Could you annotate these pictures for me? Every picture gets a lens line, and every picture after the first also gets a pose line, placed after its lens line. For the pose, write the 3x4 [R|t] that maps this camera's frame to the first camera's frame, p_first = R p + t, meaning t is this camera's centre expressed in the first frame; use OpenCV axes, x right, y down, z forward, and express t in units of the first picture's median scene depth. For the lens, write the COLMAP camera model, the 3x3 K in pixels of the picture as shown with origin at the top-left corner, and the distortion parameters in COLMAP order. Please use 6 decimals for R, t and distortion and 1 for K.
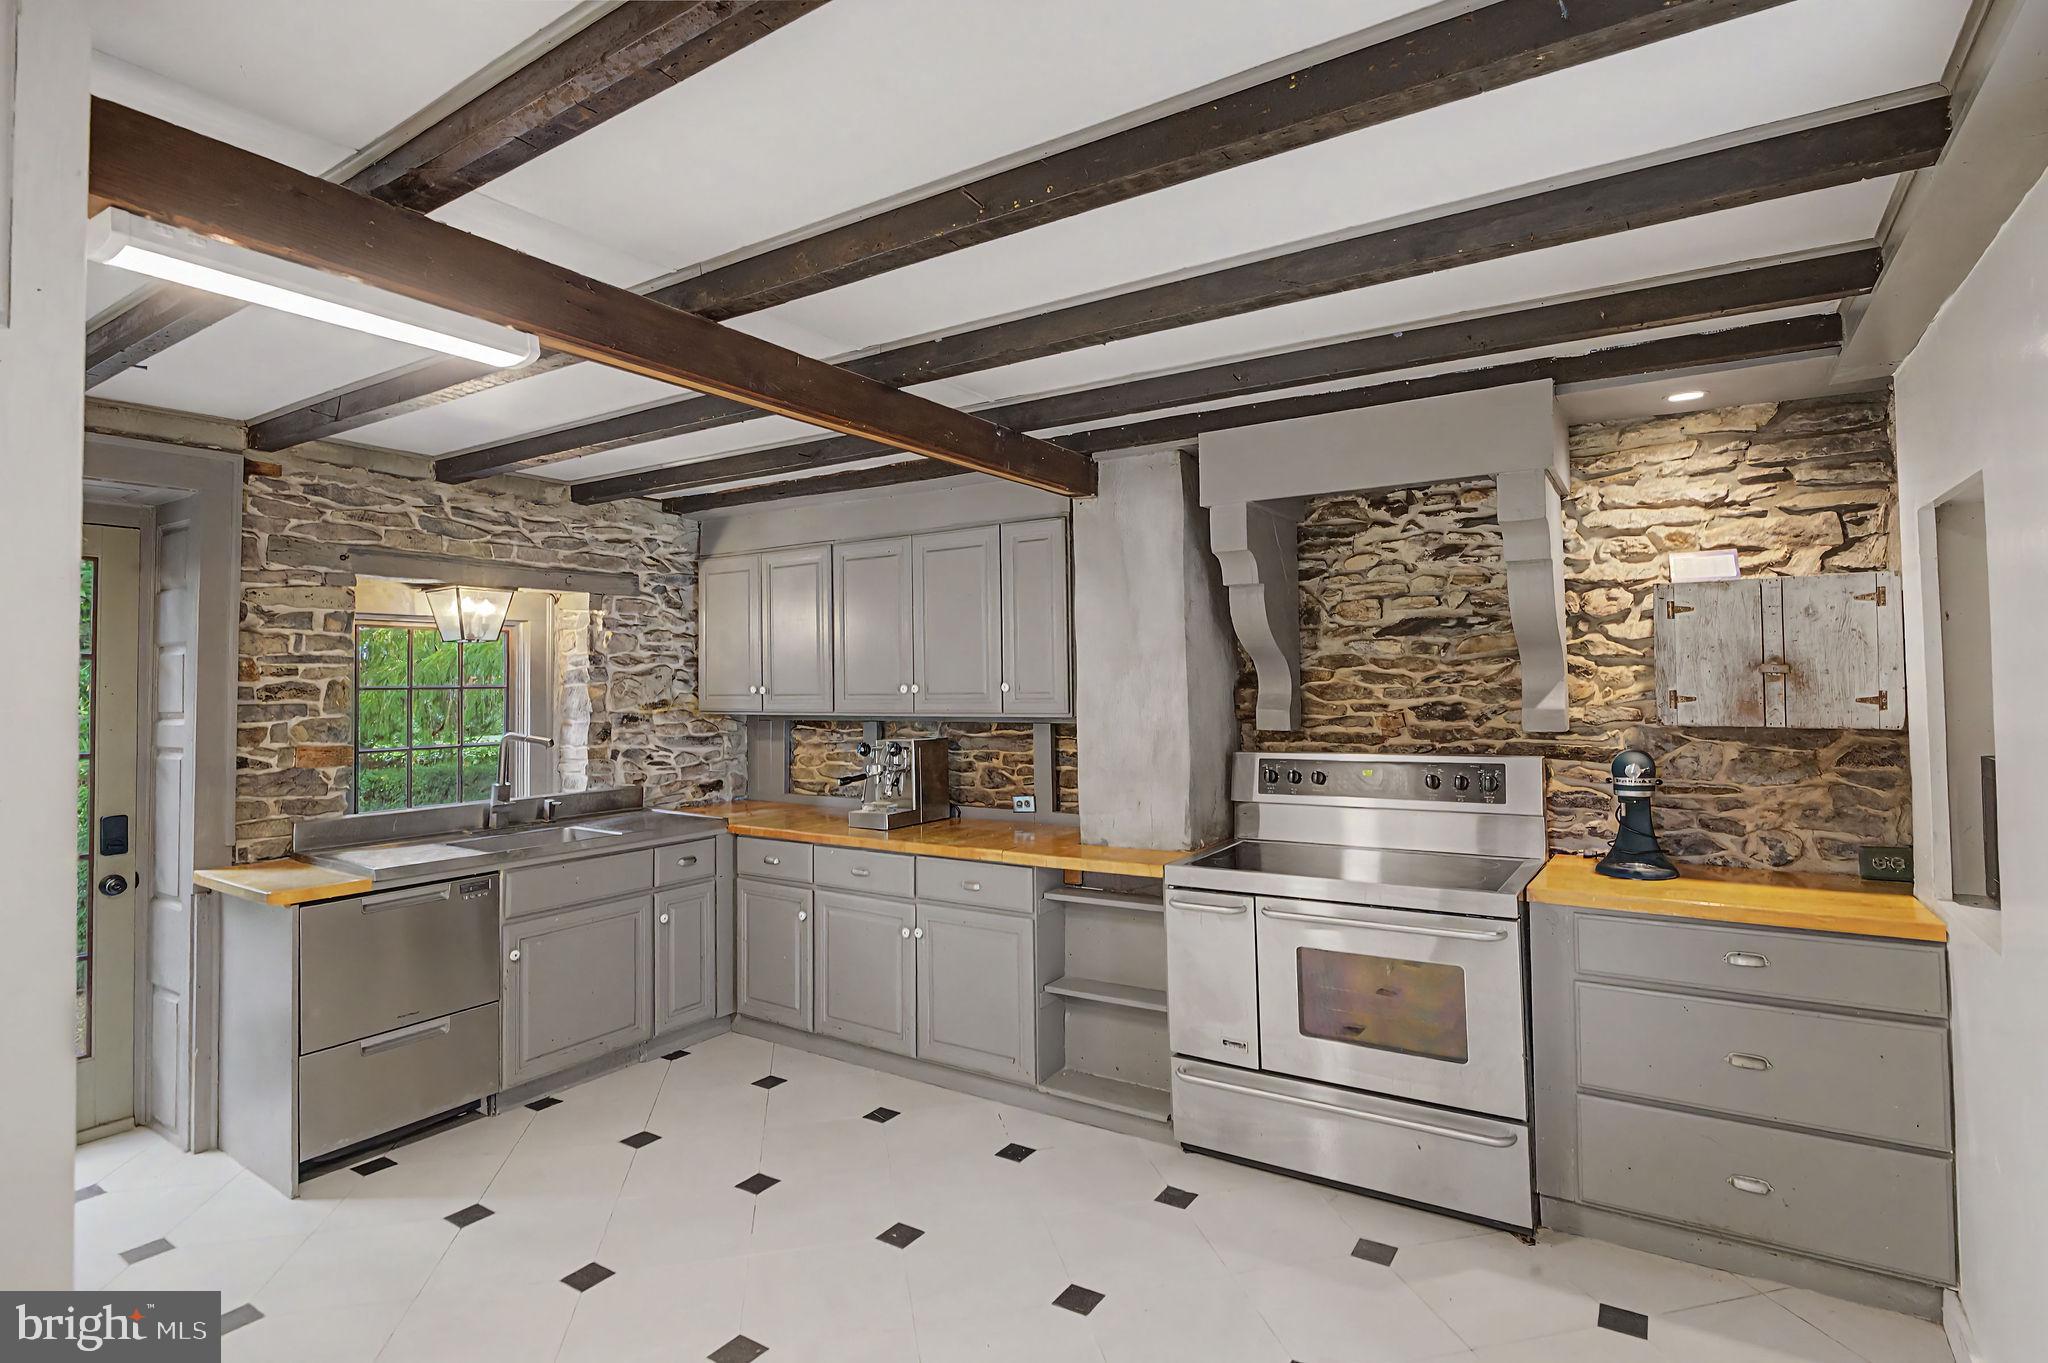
lens RADIAL K [[1010.9, 0, 1025.9], [0, 1010.9, 674.0], [0, 0, 1]] dist [-0.018903, -0.000568]
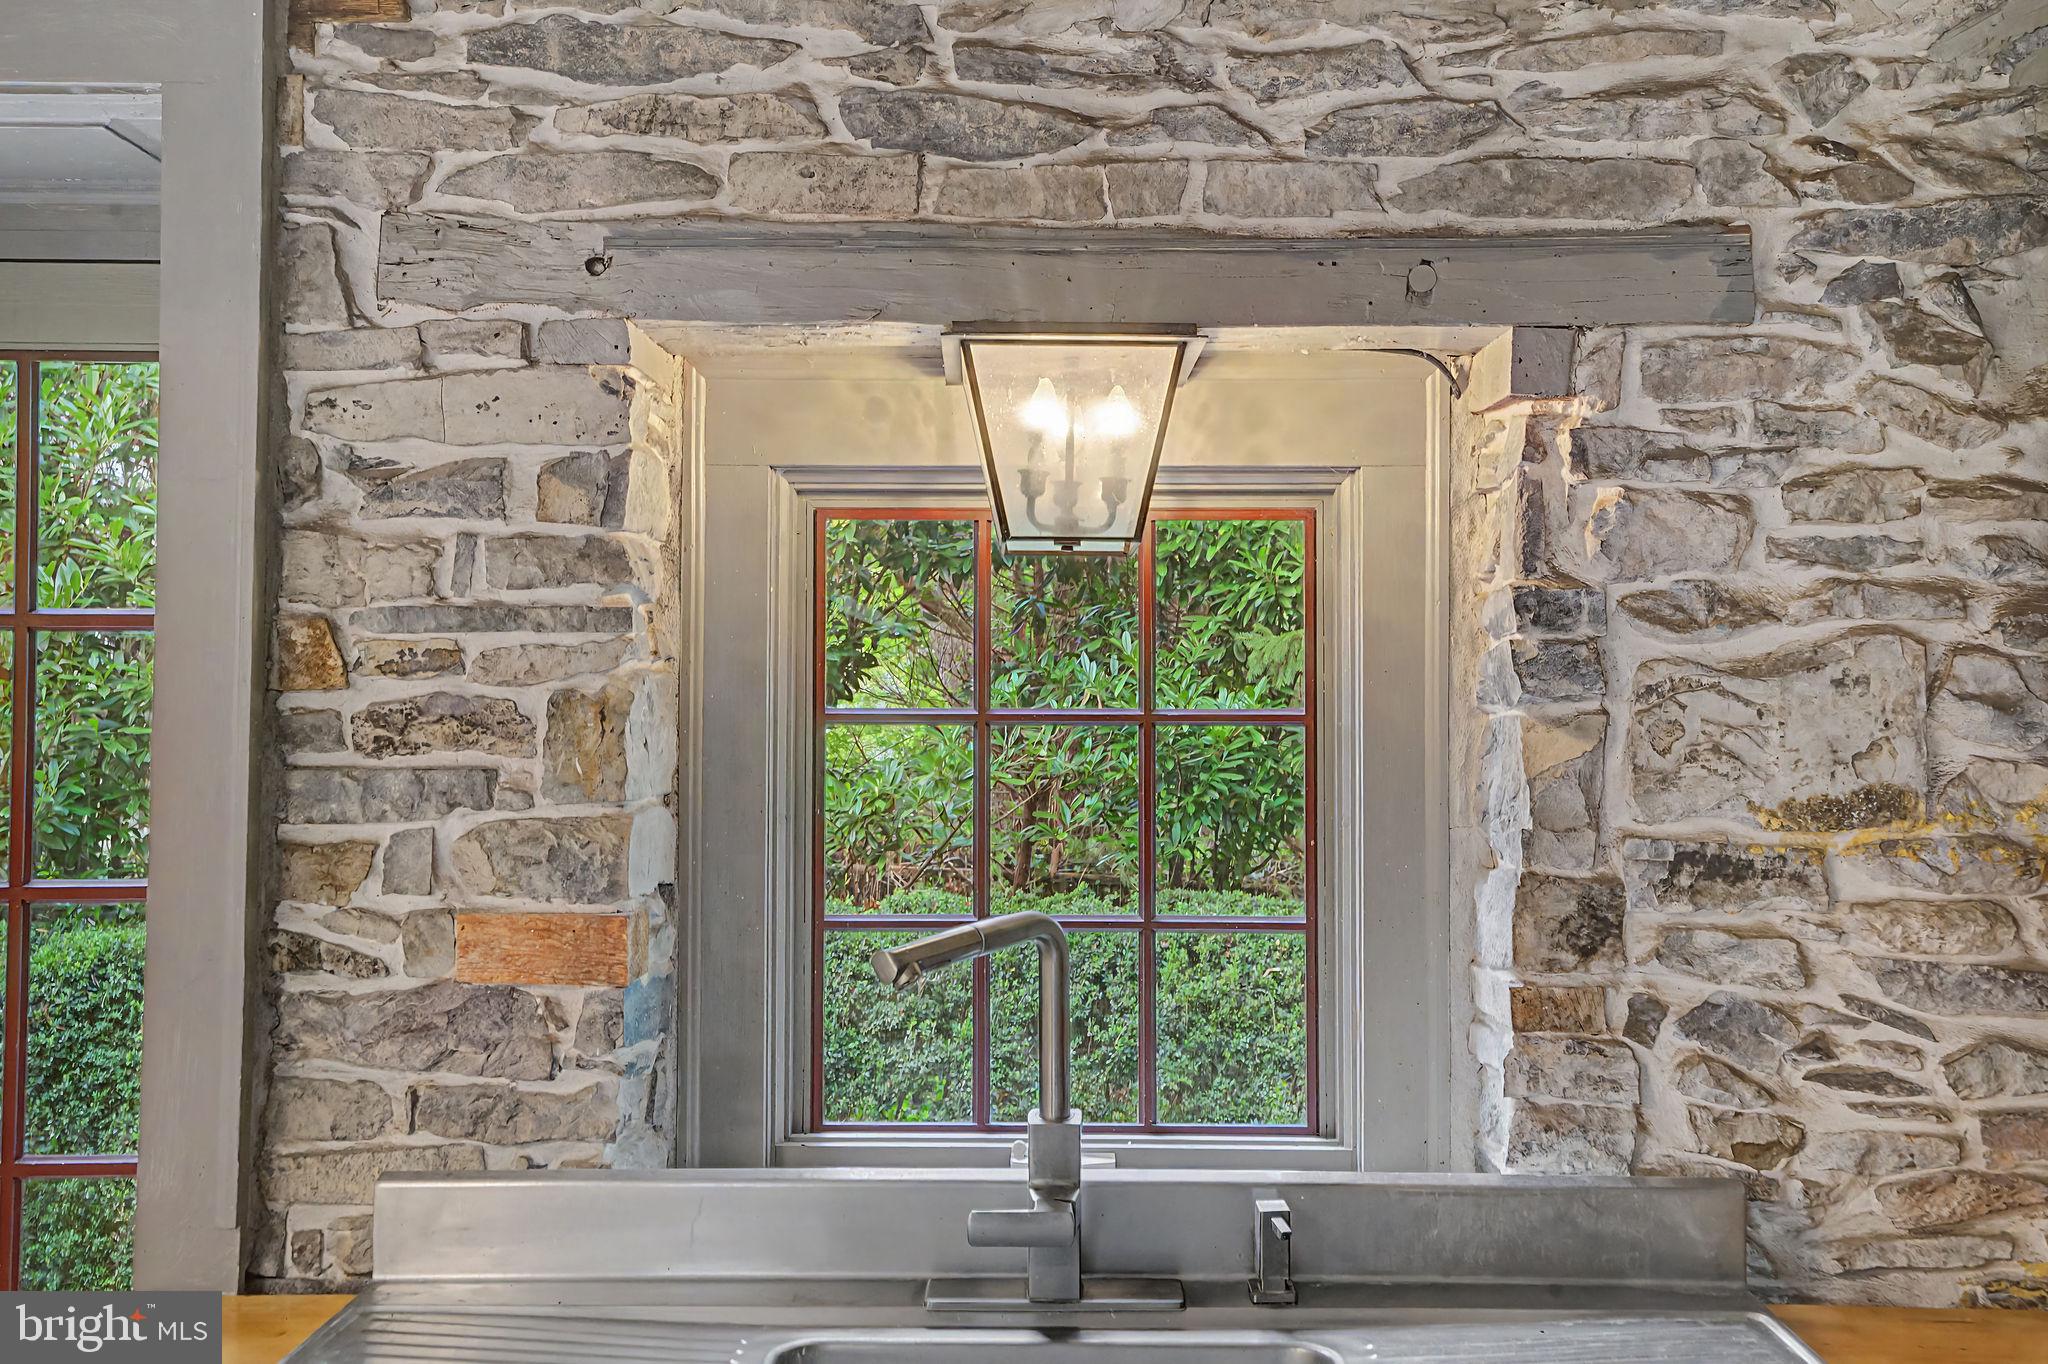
lens RADIAL K [[2036.9, 0, 1020.8], [0, 2036.9, 649.0], [0, 0, 1]] dist [0.058071, 0.000000]
pose [[0.555424, -0.011877, -0.831483, -0.101554], [-0.001320, 0.999884, -0.015164, 0.002897], [0.831566, 0.009520, 0.555344, 0.650163]]
